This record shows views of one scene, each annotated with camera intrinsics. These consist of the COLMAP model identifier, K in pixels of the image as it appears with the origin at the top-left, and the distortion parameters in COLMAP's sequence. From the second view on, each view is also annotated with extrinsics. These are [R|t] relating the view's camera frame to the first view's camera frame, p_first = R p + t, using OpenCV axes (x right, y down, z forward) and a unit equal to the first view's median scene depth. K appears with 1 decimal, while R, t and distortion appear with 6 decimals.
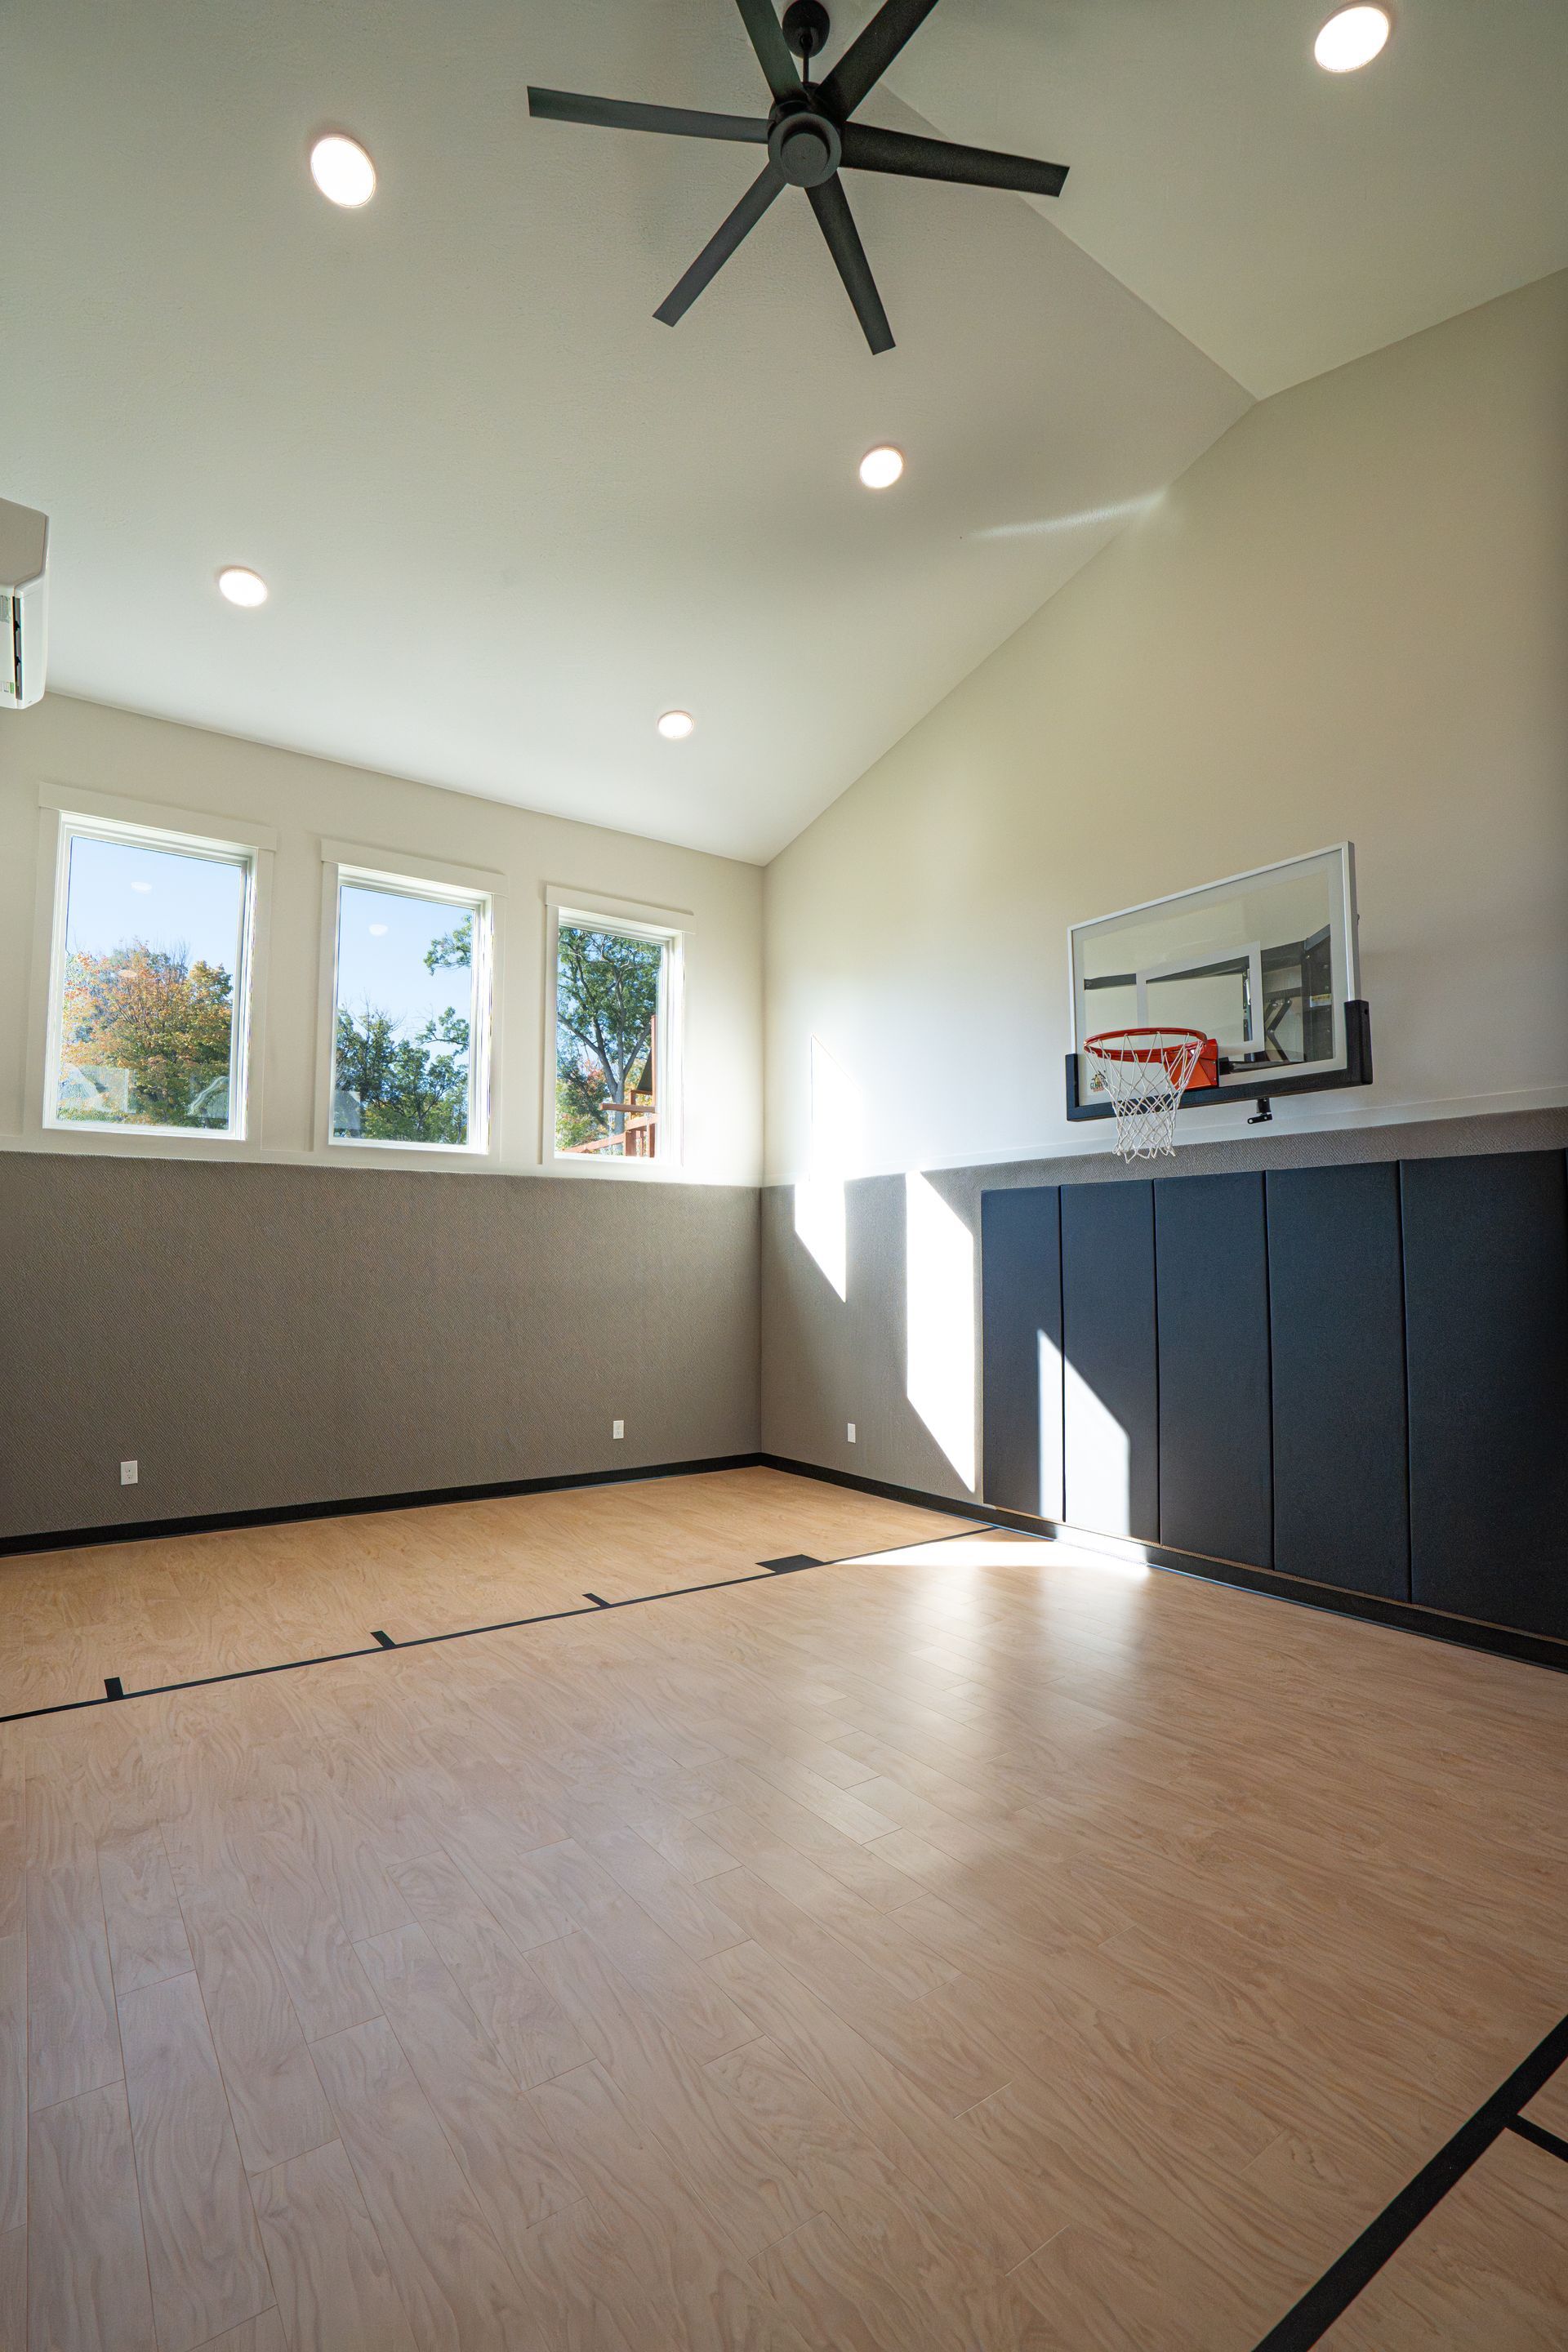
lens RADIAL K [[1075.8, 0, 776.7], [0, 1075.8, 1184.6], [0, 0, 1]] dist [-0.064926, 0.023917]
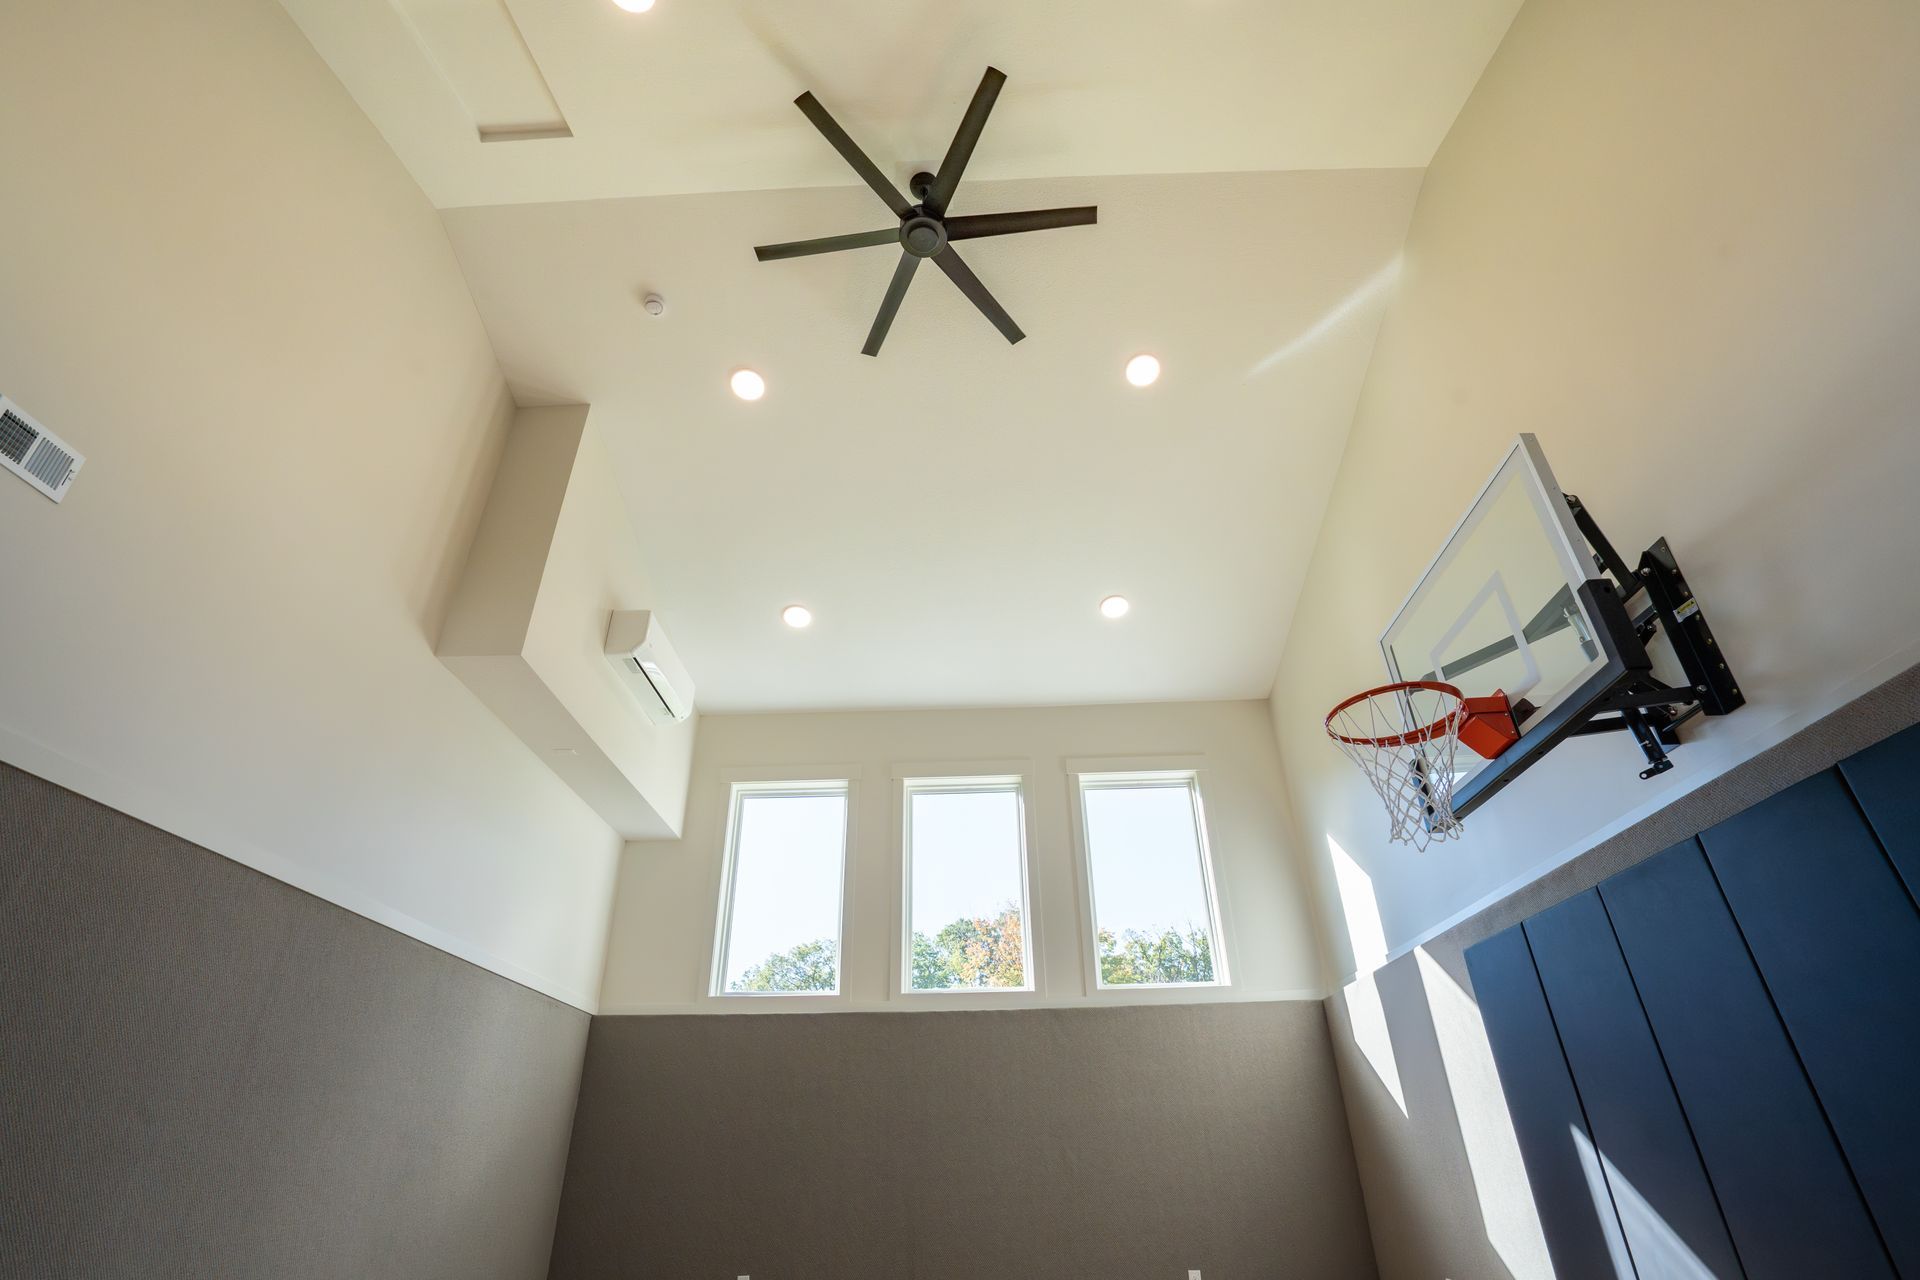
lens RADIAL K [[906.7, 0, 955.5], [0, 906.7, 644.5], [0, 0, 1]] dist [-0.067939, 0.030572]
pose [[0.795621, -0.323372, -0.512267, 0.452827], [0.058786, 0.882834, -0.465992, 0.142432], [0.602936, 0.340639, 0.721411, 0.213499]]
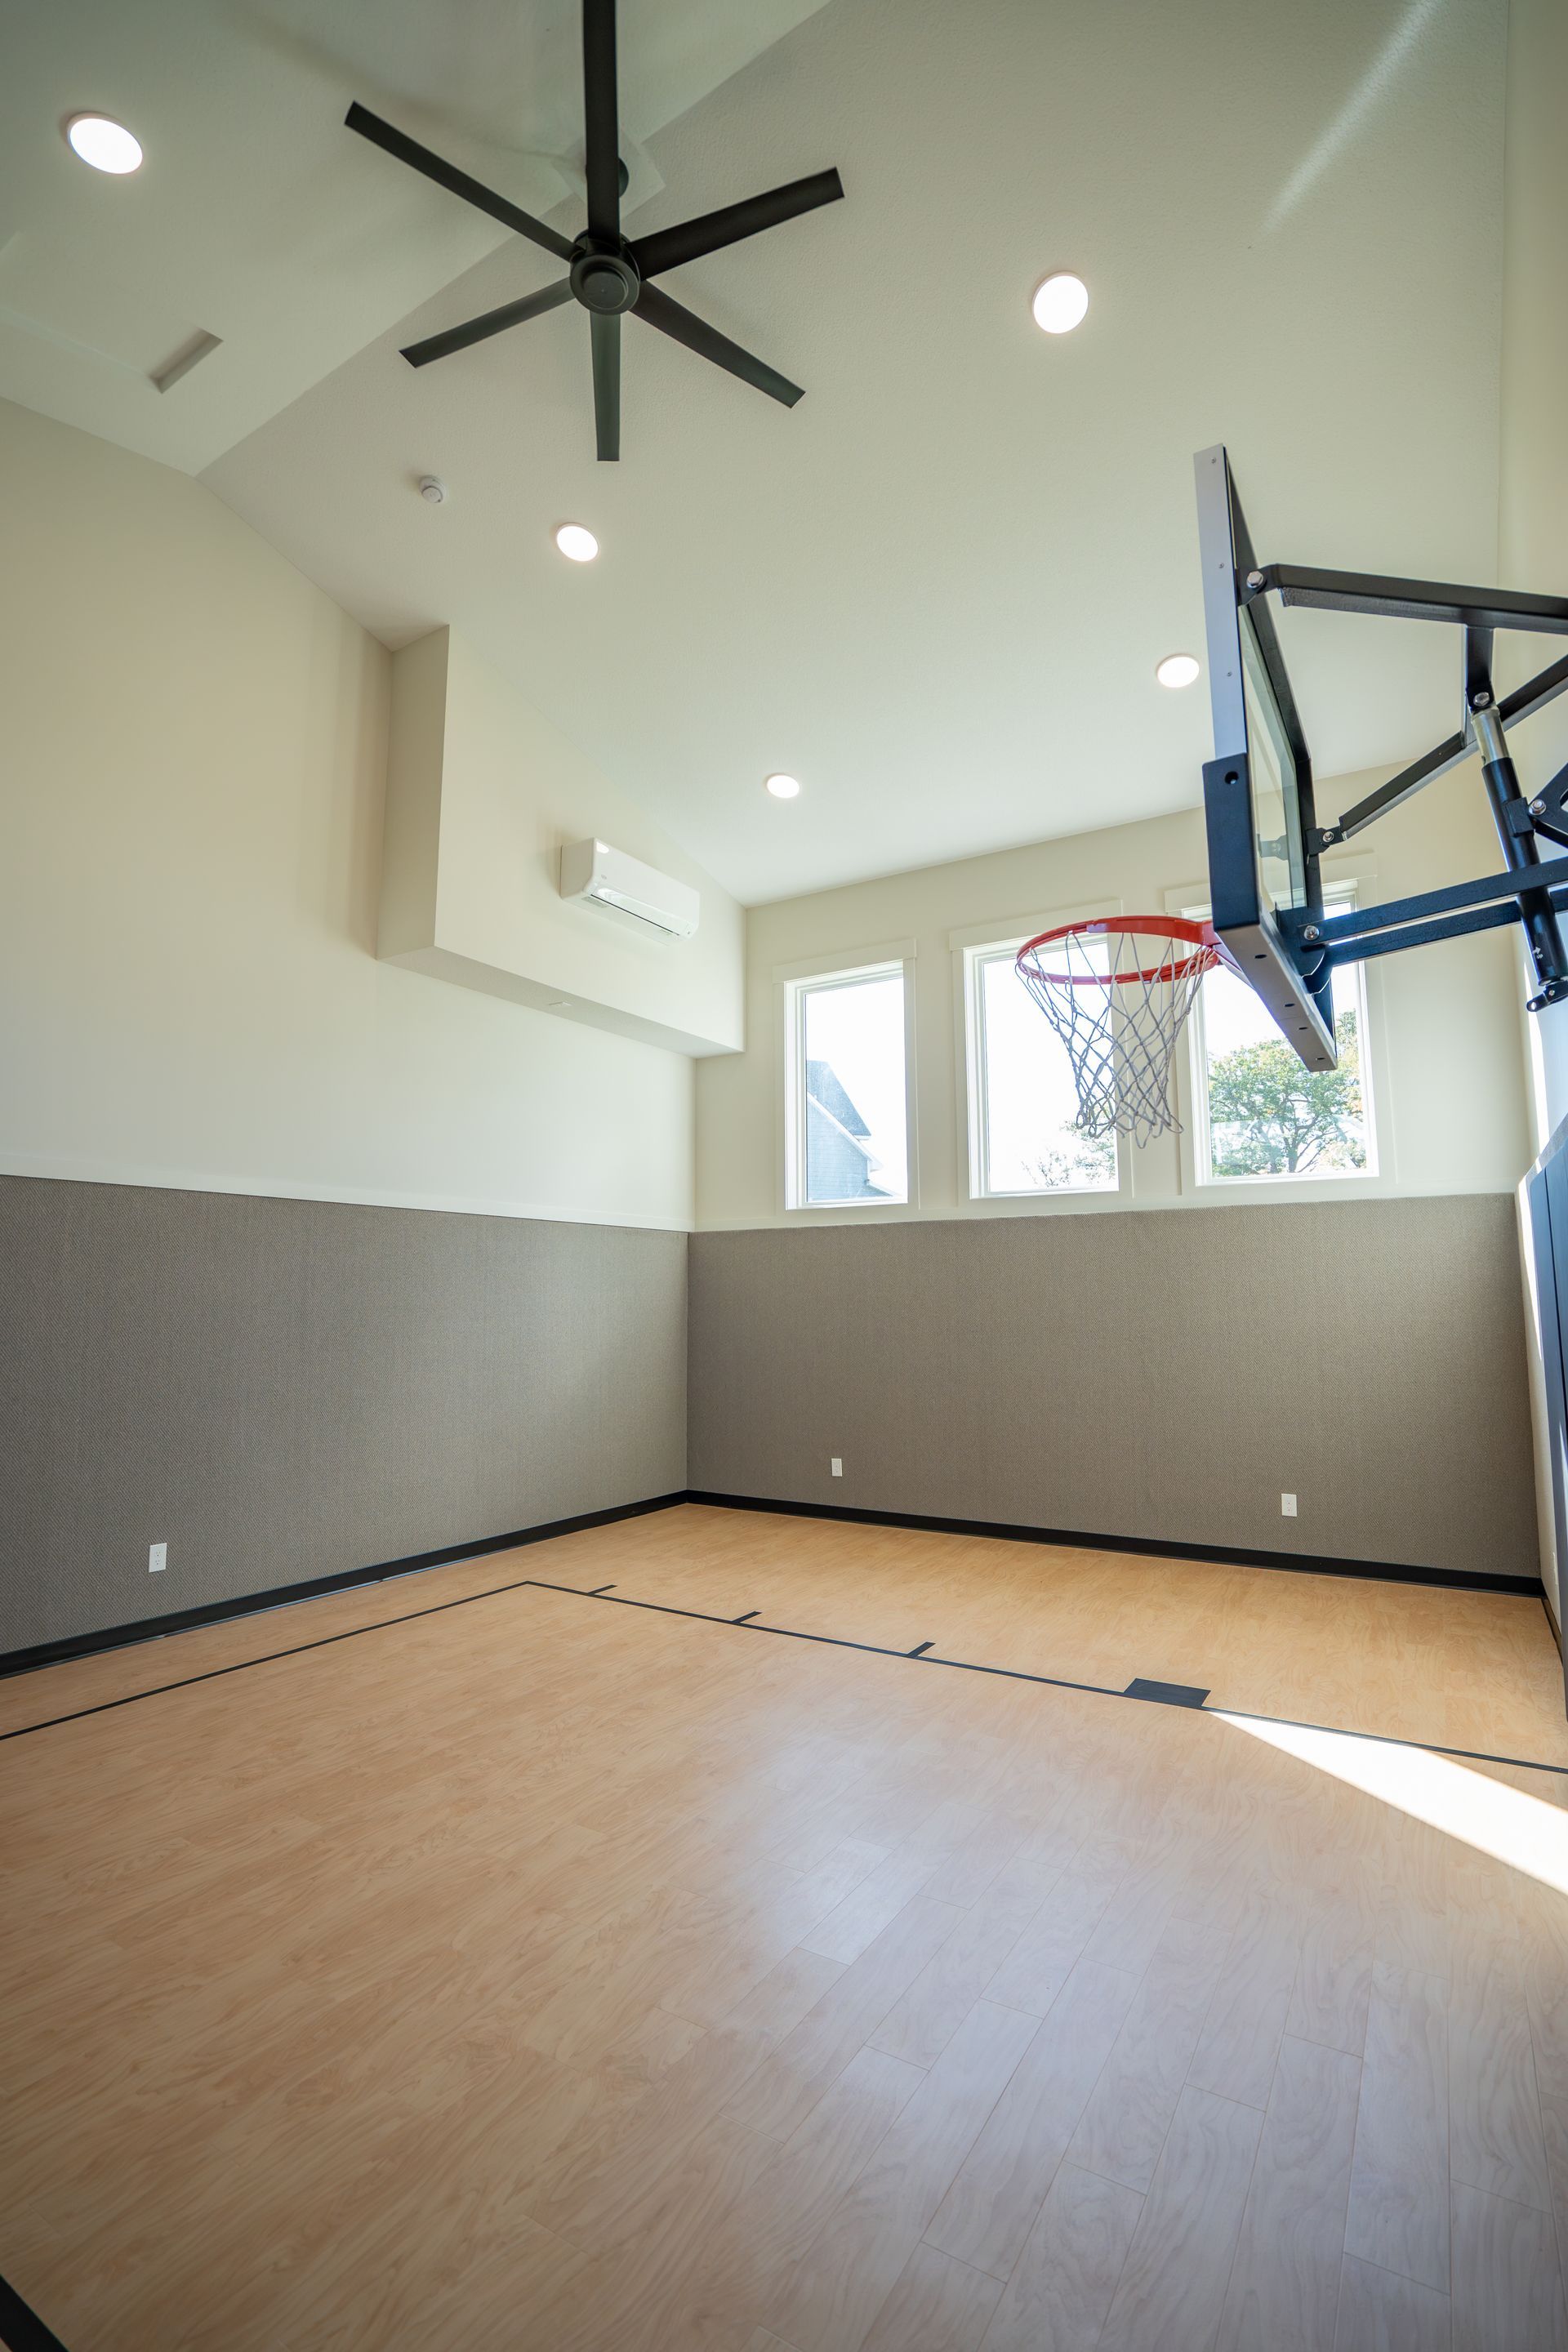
lens RADIAL K [[1075.3, 0, 789.3], [0, 1075.3, 1186.1], [0, 0, 1]] dist [-0.050681, 0.016966]
pose [[0.387854, -0.099815, -0.916300, 0.821053], [0.070282, 0.994428, -0.078577, 0.036139], [0.919037, -0.033923, 0.392708, 0.576986]]
